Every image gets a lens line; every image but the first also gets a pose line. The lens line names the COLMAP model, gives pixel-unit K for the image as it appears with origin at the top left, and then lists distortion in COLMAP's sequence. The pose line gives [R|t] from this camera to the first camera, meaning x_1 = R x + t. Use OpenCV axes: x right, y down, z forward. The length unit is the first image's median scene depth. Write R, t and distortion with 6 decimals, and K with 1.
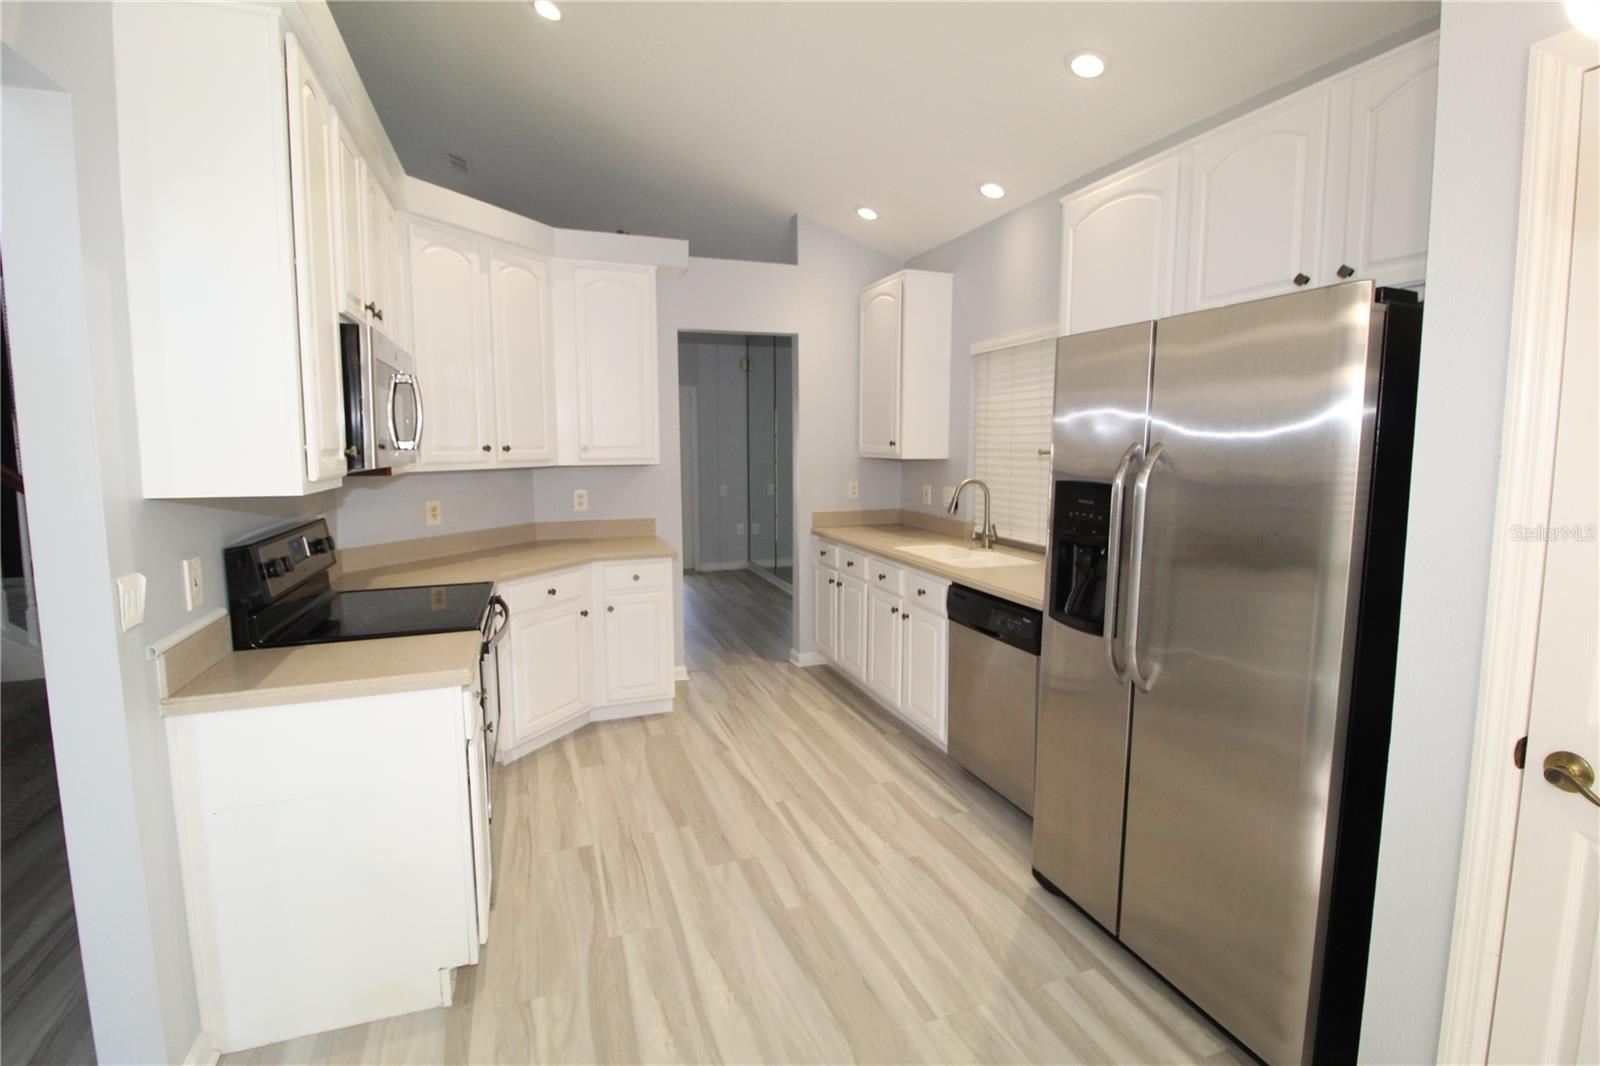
lens RADIAL K [[749.2, 0, 809.9], [0, 749.2, 524.0], [0, 0, 1]] dist [-0.010557, -0.007932]
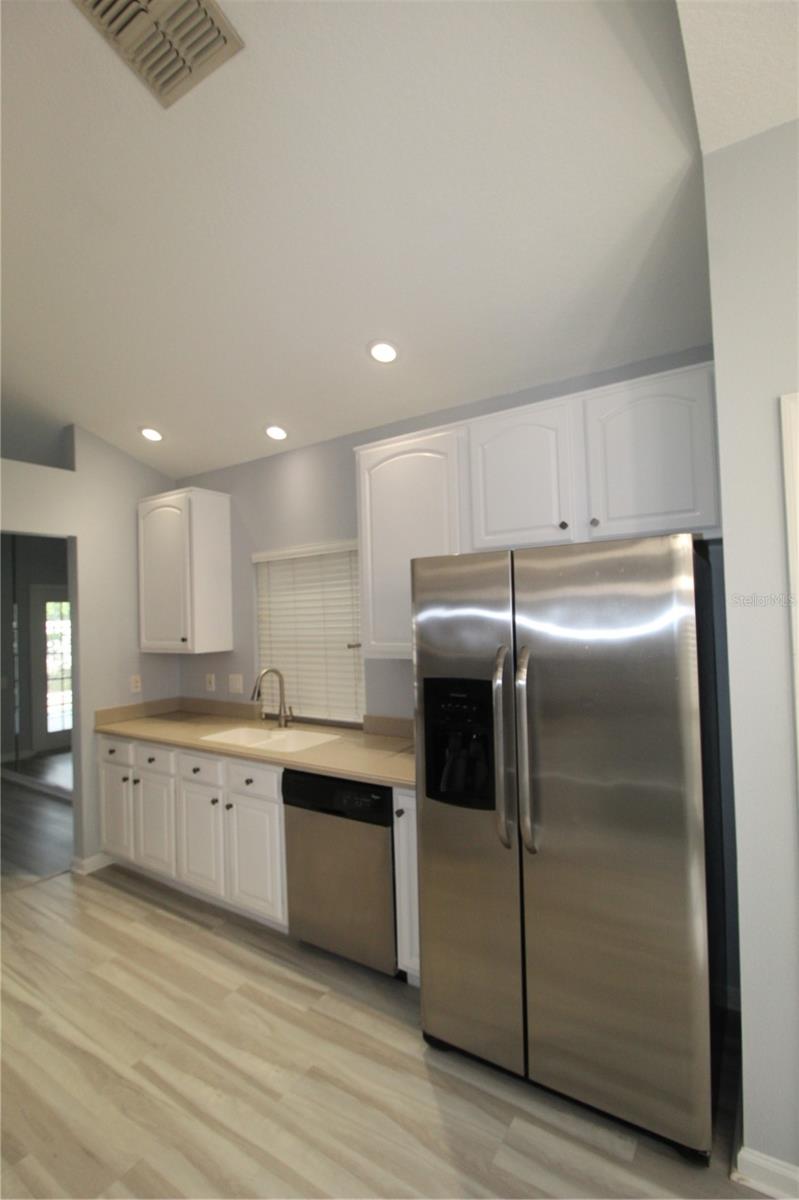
lens RADIAL K [[561.9, 0, 398.0], [0, 561.9, 597.9], [0, 0, 1]] dist [-0.010557, -0.007932]
pose [[0.811128, -0.008022, 0.584813, -0.147213], [0.094117, 0.988665, -0.116978, -0.055507], [-0.577246, 0.149925, 0.802689, 0.199213]]
